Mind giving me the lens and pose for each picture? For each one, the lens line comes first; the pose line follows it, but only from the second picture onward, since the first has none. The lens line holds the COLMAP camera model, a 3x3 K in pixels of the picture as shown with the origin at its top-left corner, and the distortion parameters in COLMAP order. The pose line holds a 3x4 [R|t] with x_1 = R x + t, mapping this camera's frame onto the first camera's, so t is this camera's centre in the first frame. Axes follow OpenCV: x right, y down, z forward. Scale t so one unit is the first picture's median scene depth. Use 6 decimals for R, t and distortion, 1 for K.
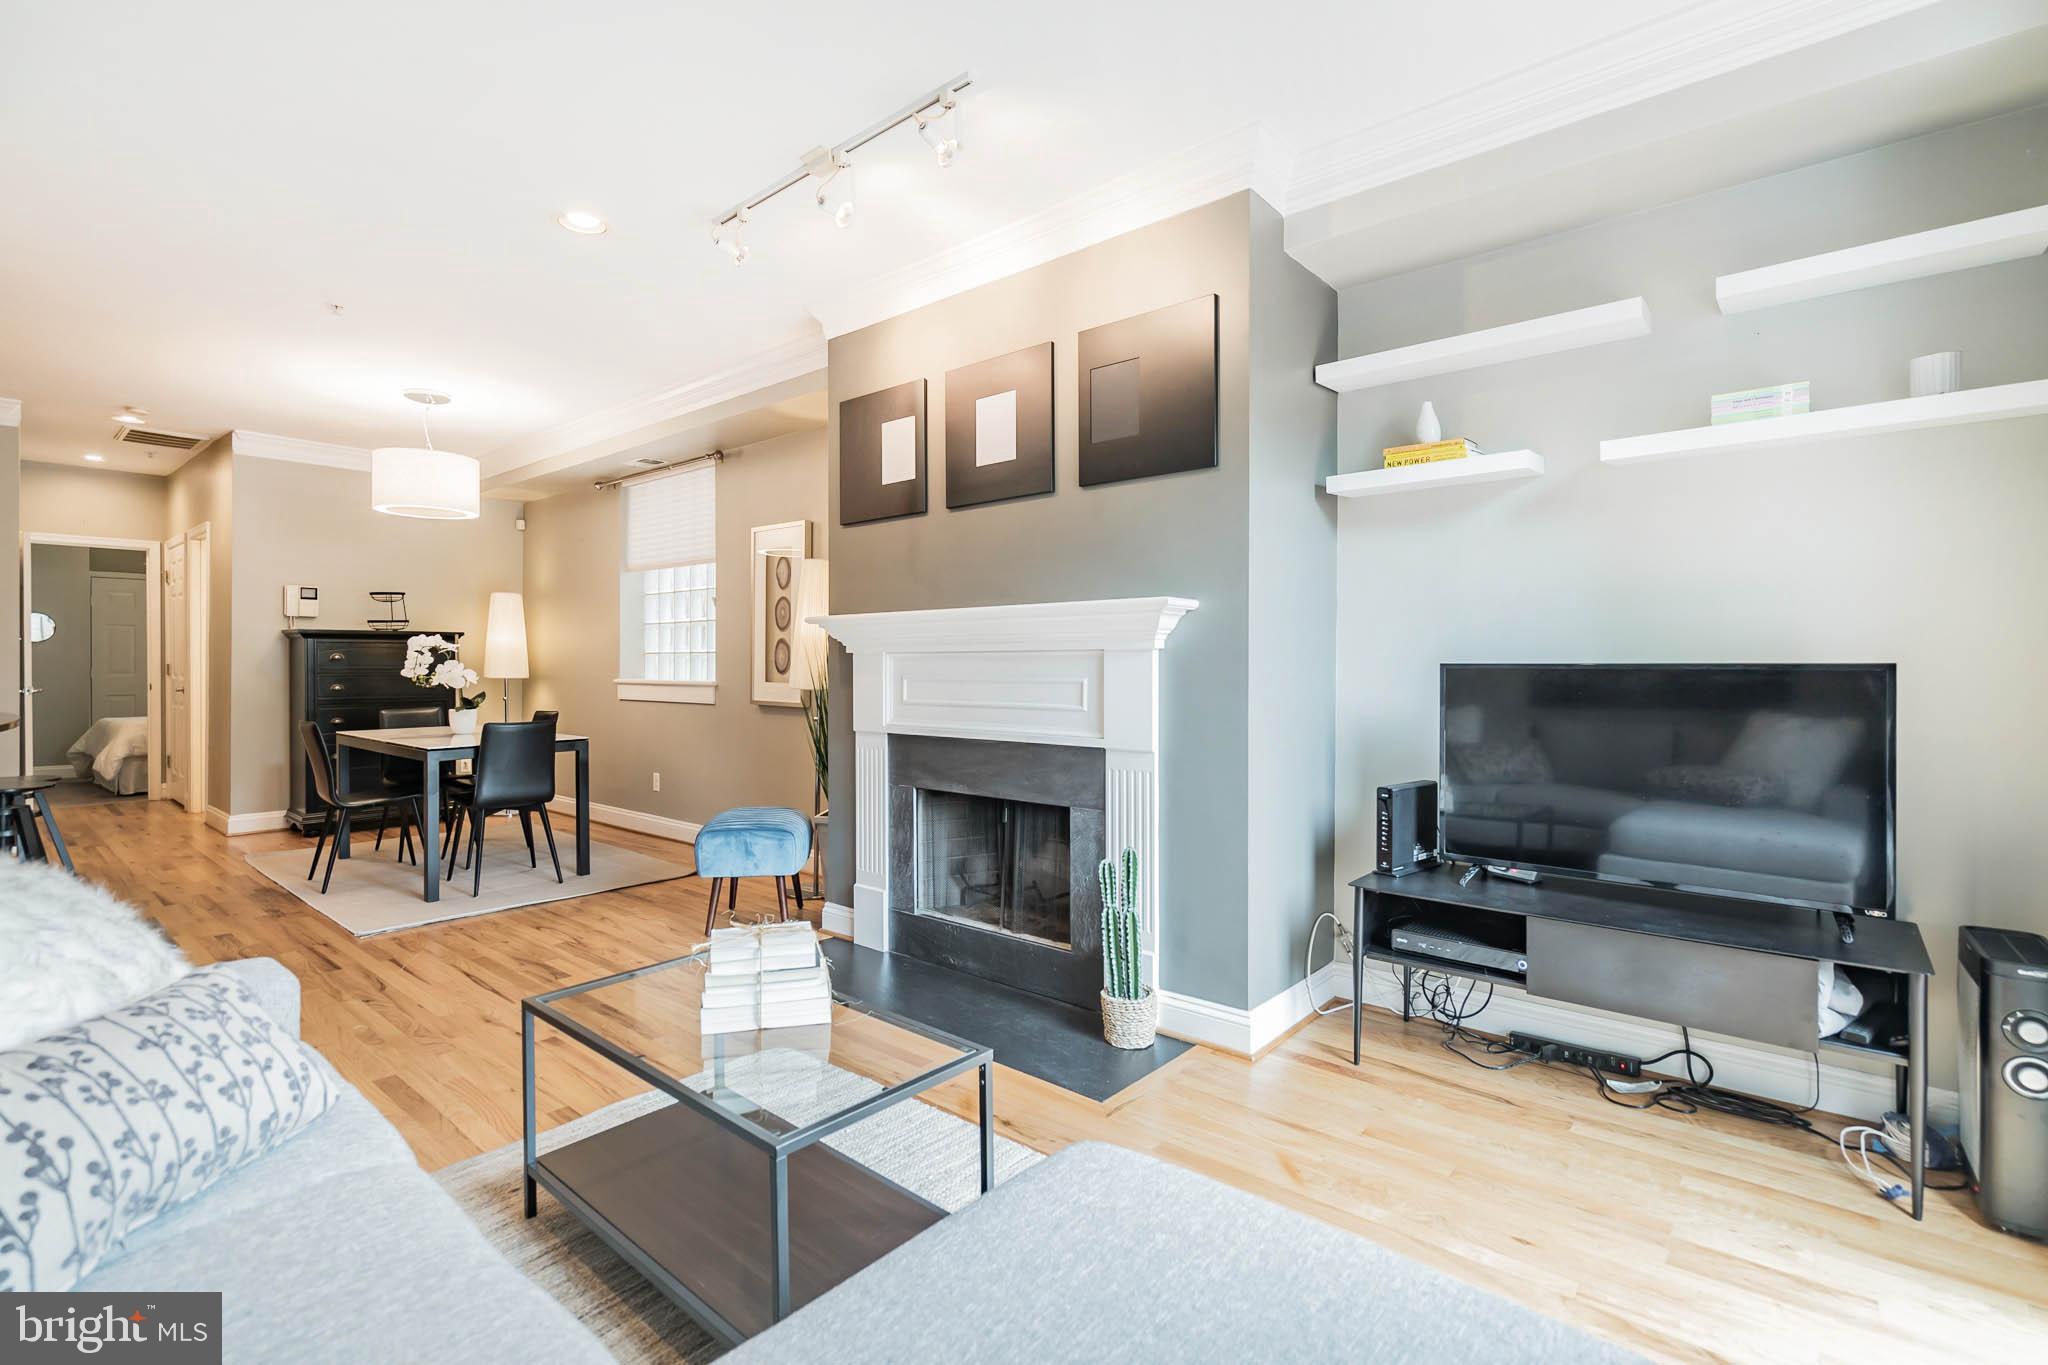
lens RADIAL K [[946.2, 0, 1010.4], [0, 946.2, 661.9], [0, 0, 1]] dist [-0.000534, 0.000617]
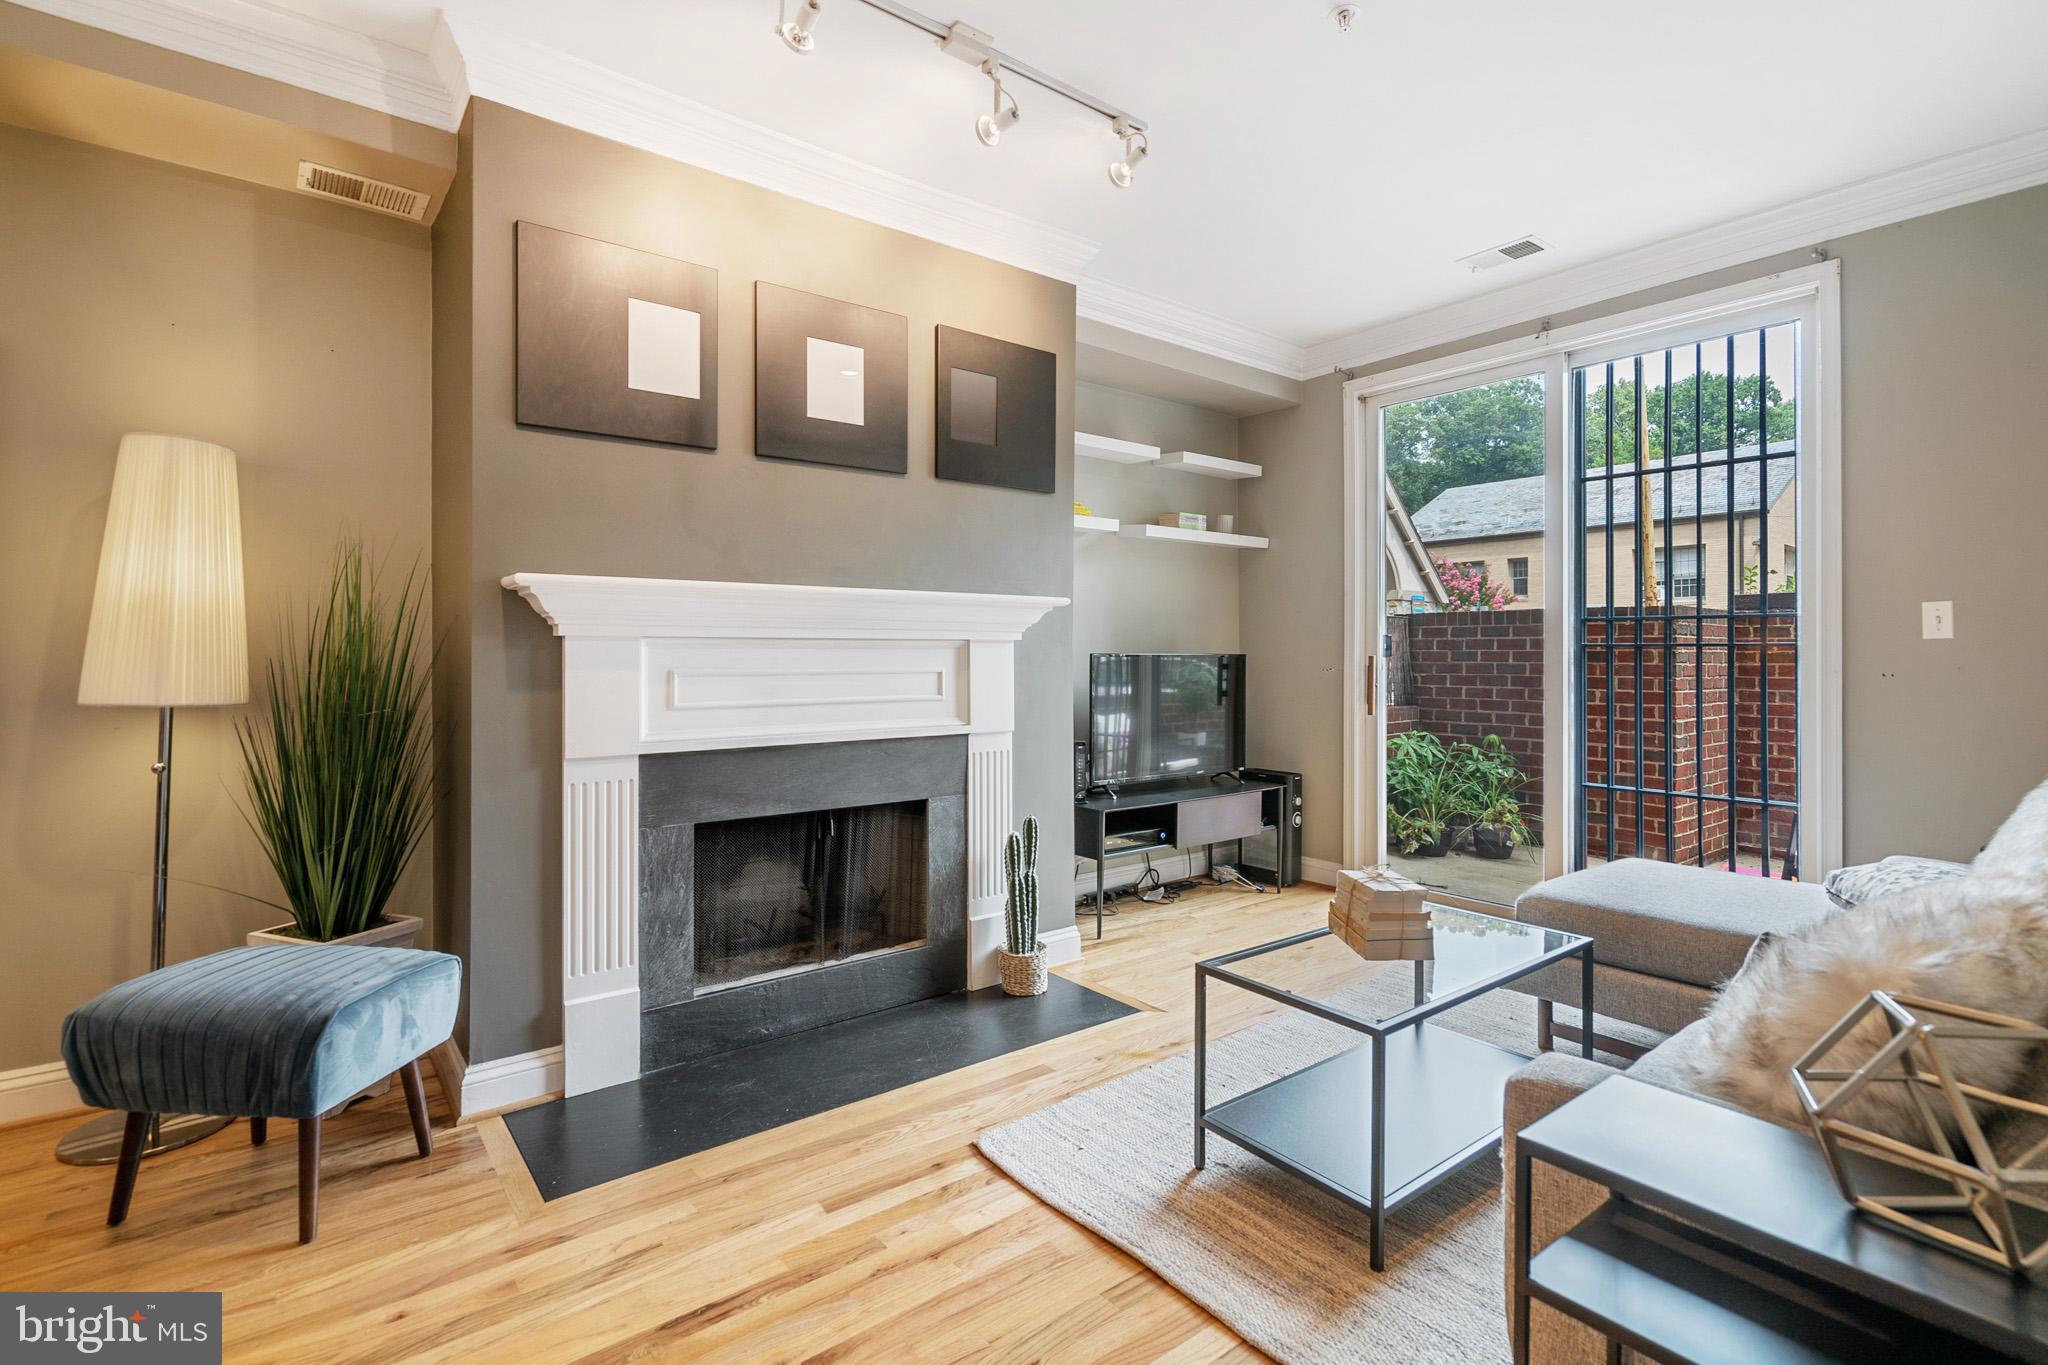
lens RADIAL K [[946.2, 0, 1015.6], [0, 946.2, 661.6], [0, 0, 1]] dist [-0.000534, 0.000617]
pose [[0.202278, 0.000212, 0.979328, -0.867339], [0.004639, 0.999989, -0.001175, 0.011859], [-0.979317, 0.004780, 0.202275, 0.697249]]
